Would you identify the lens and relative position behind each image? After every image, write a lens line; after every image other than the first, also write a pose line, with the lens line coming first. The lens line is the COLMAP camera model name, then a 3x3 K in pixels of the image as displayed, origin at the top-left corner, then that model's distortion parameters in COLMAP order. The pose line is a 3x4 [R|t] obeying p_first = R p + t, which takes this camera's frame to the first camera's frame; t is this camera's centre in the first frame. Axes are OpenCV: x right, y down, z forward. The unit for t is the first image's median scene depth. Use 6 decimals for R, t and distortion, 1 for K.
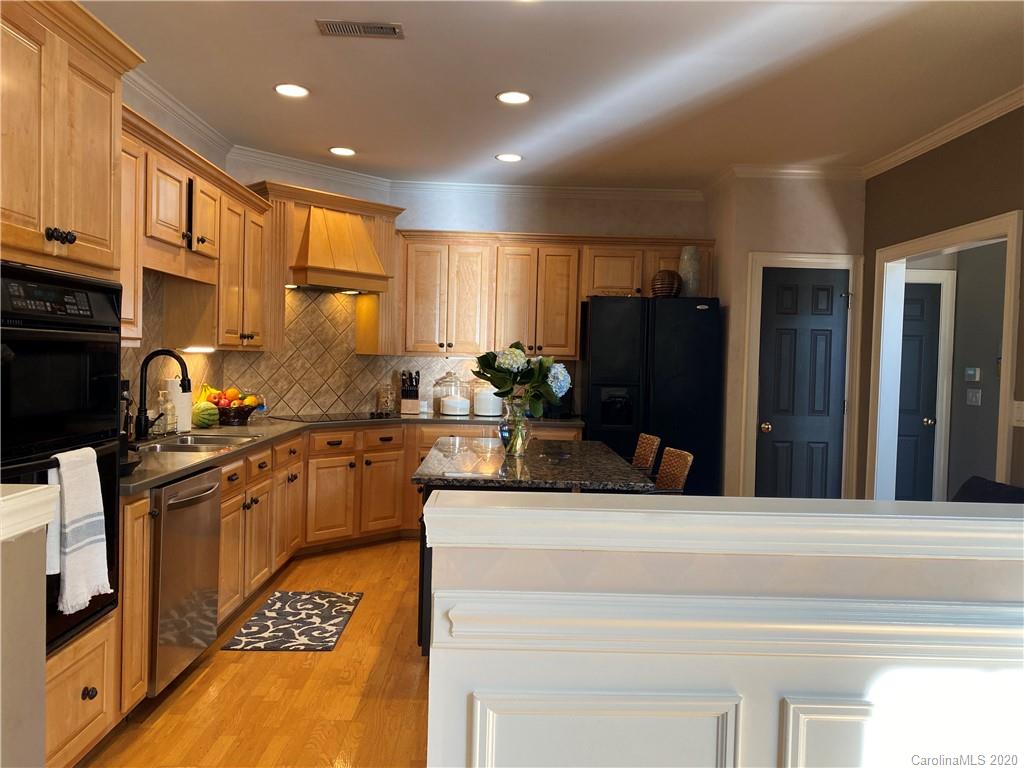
lens RADIAL K [[780.9, 0, 509.5], [0, 780.9, 379.1], [0, 0, 1]] dist [0.103759, -0.184609]
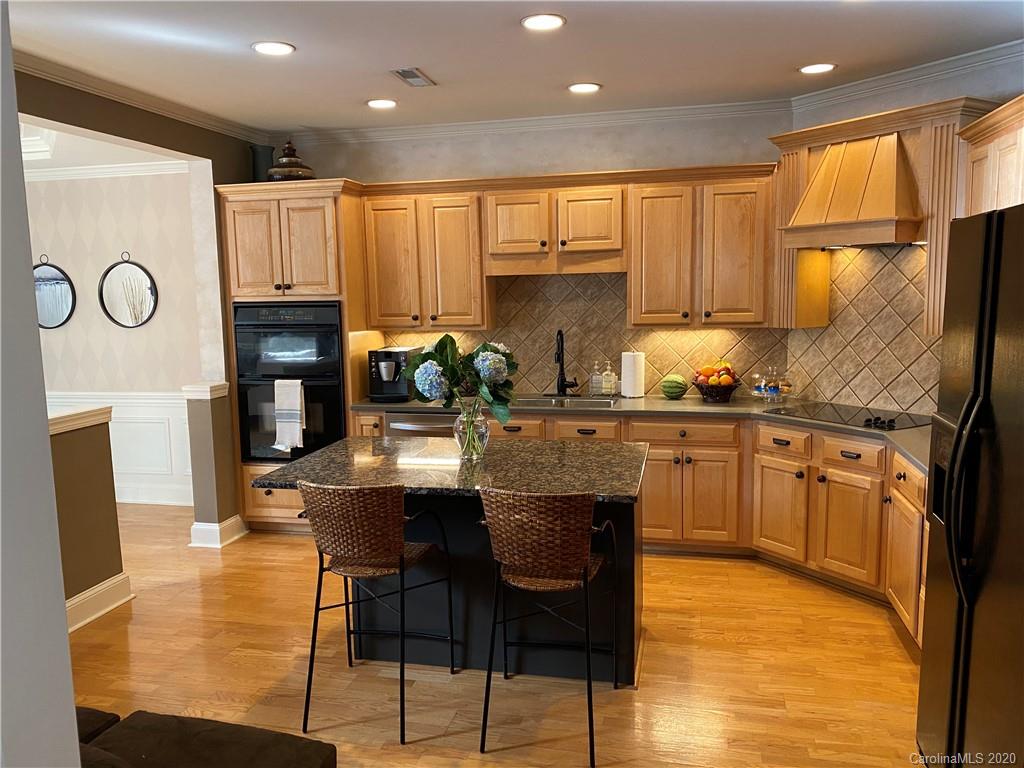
lens RADIAL K [[786.6, 0, 512.0], [0, 786.6, 384.0], [0, 0, 1]] dist [0.104500, -0.198650]
pose [[-0.239753, 0.099274, -0.965745, 0.616673], [-0.012917, 0.994344, 0.105421, -0.060382], [0.970748, 0.037750, -0.237115, 0.880508]]
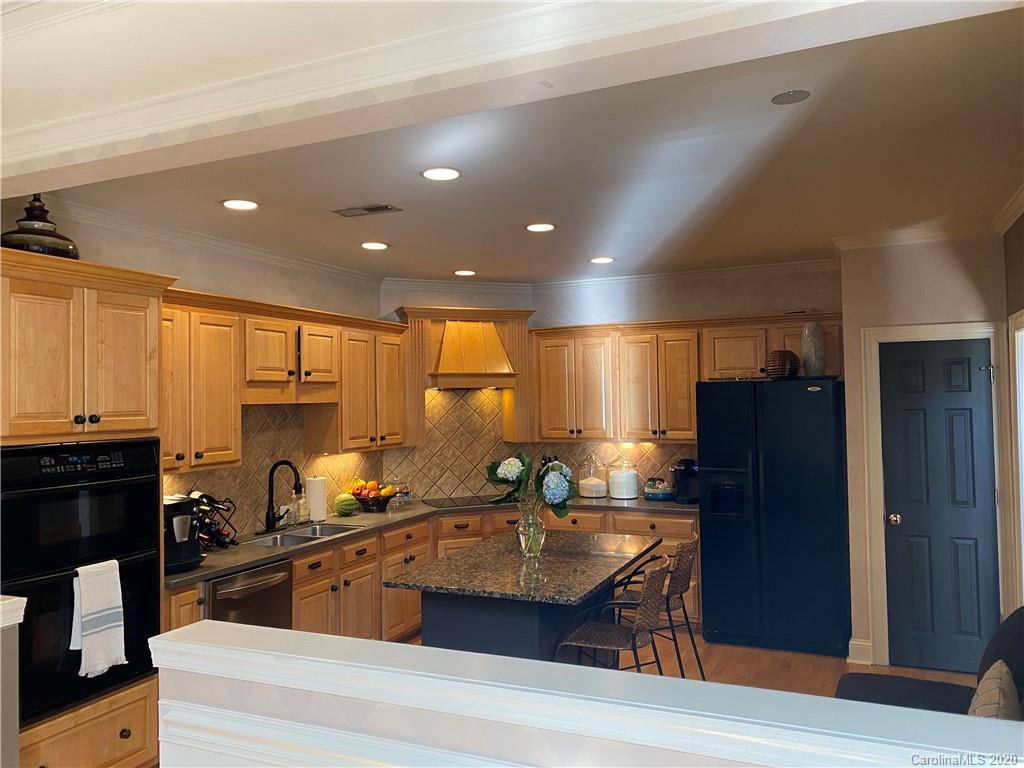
lens RADIAL K [[780.9, 0, 509.5], [0, 780.9, 379.1], [0, 0, 1]] dist [0.103759, -0.184609]
pose [[0.905114, -0.053987, -0.421728, 0.315984], [0.030160, 0.997559, -0.062973, -0.055089], [0.424099, 0.044278, 0.904533, -0.008005]]
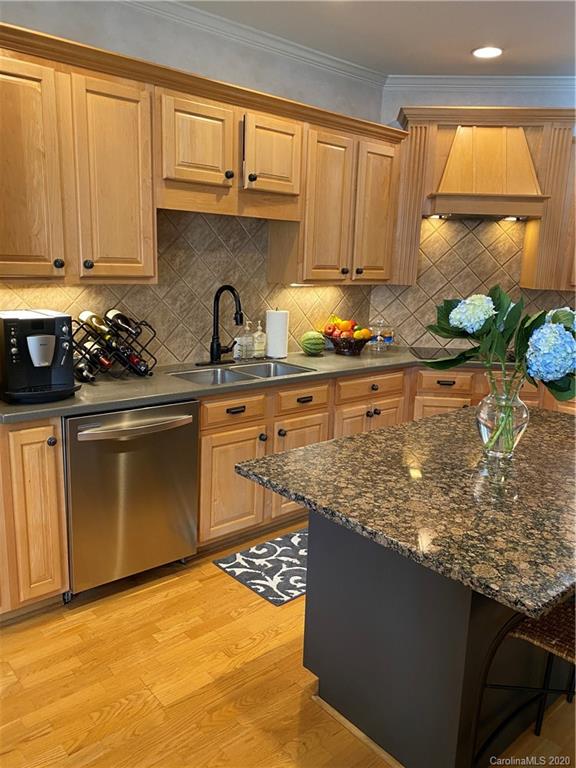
lens RADIAL K [[585.7, 0, 290.8], [0, 585.7, 383.4], [0, 0, 1]] dist [0.103759, -0.184609]
pose [[0.646294, 0.148476, -0.748504, 0.186729], [-0.035481, 0.985674, 0.164885, -0.028801], [0.762263, -0.080007, 0.642304, 0.373311]]
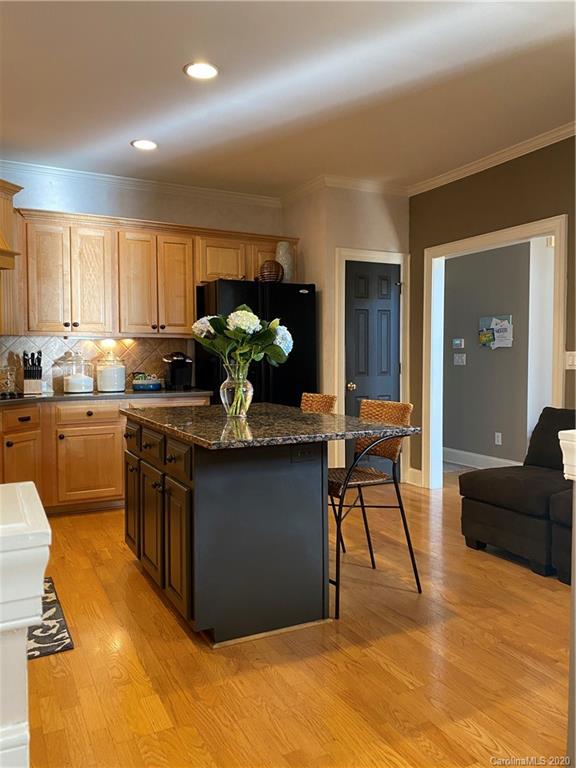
lens RADIAL K [[590.0, 0, 280.9], [0, 590.0, 375.4], [0, 0, 1]] dist [0.104500, -0.198650]
pose [[0.899670, -0.043075, 0.434441, -0.192509], [0.039284, 0.999071, 0.017706, 0.021842], [-0.434800, 0.001137, 0.900526, 0.191181]]
